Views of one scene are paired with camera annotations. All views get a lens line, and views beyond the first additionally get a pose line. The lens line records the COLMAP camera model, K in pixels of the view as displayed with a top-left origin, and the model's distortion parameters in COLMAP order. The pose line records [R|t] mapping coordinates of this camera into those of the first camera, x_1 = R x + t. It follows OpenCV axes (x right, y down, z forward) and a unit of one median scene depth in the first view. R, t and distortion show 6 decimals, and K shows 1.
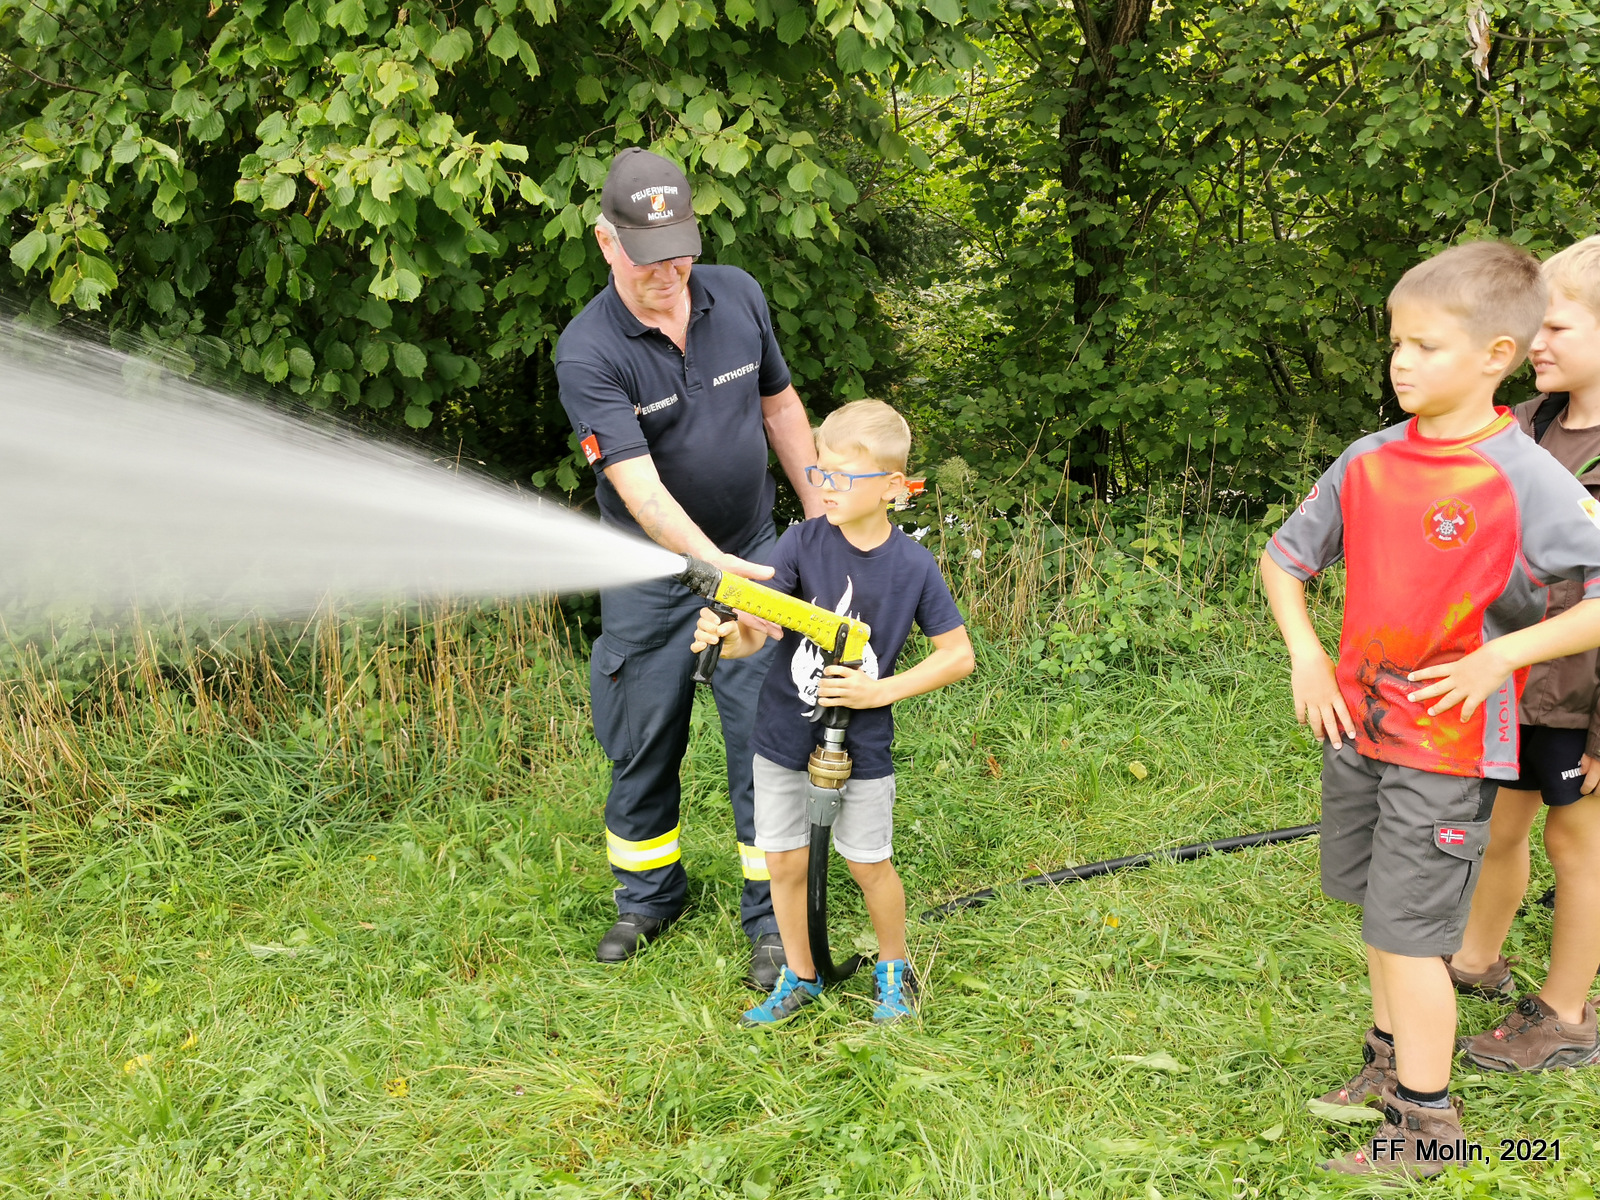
lens RADIAL K [[1365.1, 0, 796.5], [0, 1365.1, 591.0], [0, 0, 1]] dist [0.162047, -0.205549]
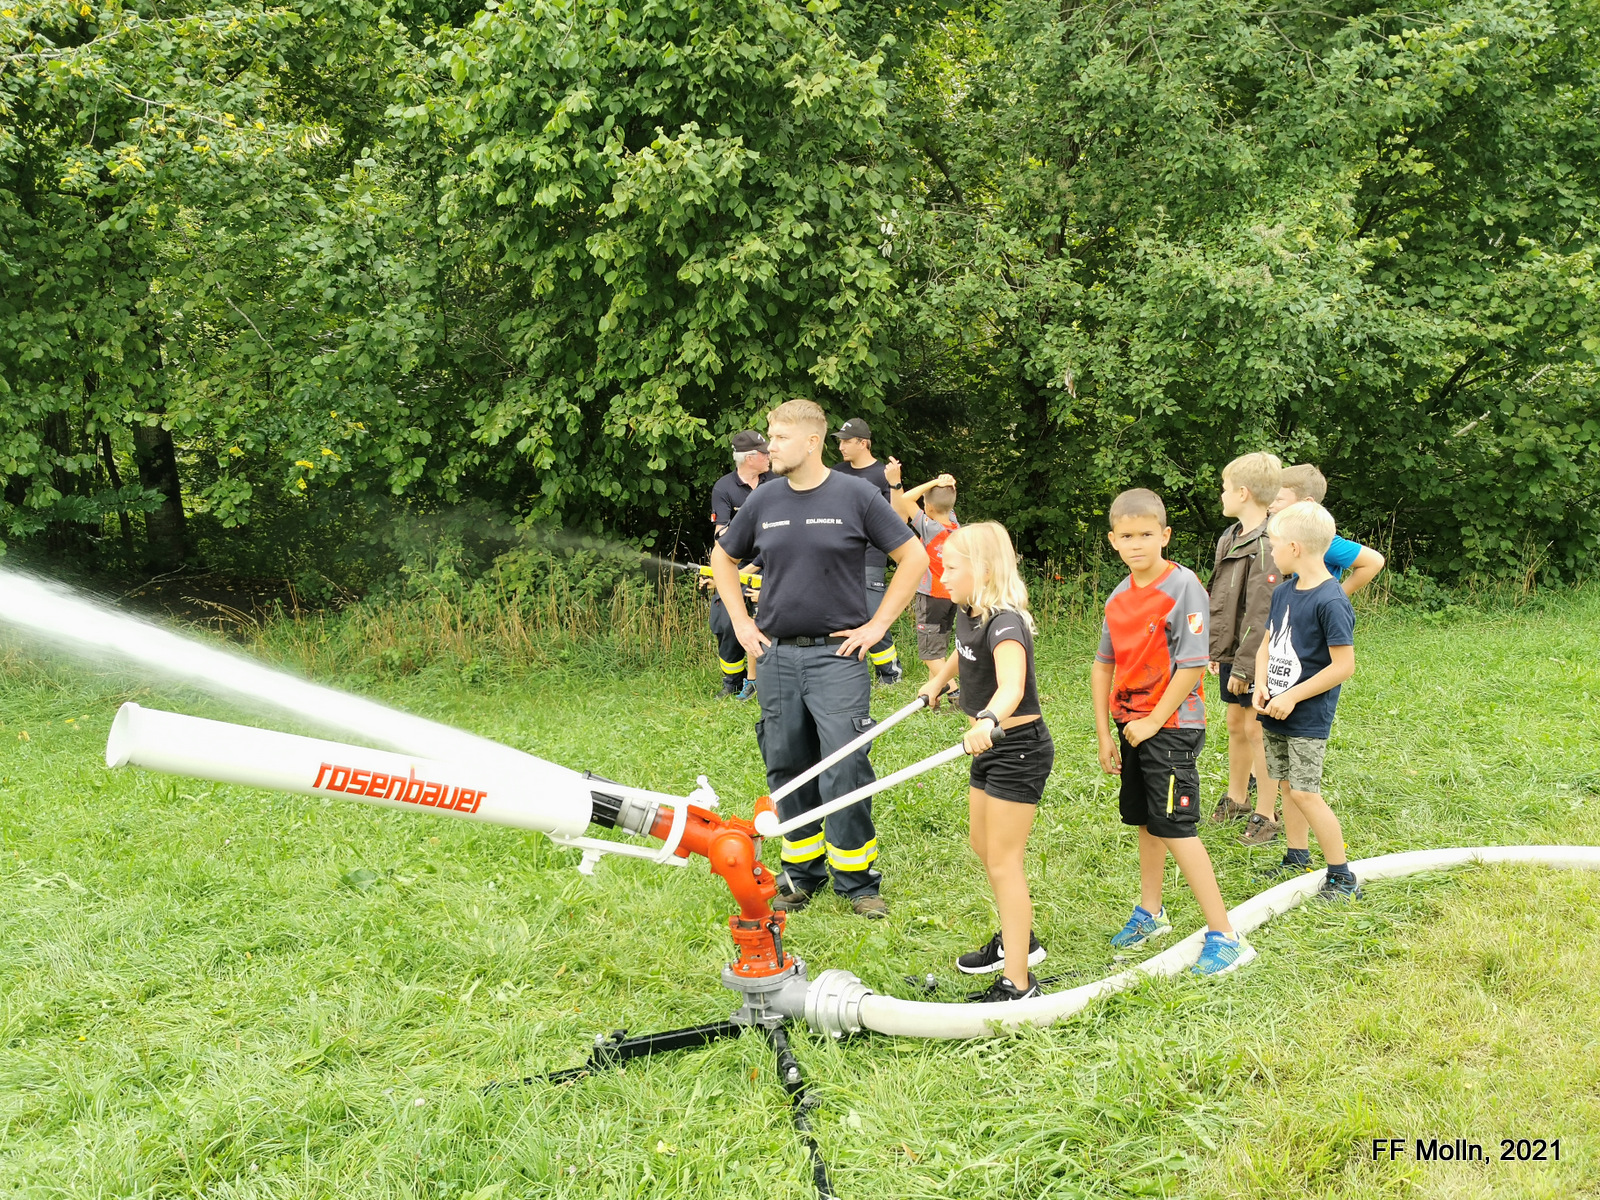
lens RADIAL K [[1365.1, 0, 796.5], [0, 1365.1, 591.0], [0, 0, 1]] dist [0.162047, -0.205549]
pose [[0.986576, 0.044676, -0.157071, 0.394395], [-0.054889, 0.996609, -0.061296, 0.167890], [0.153800, 0.069095, 0.985683, -1.518734]]
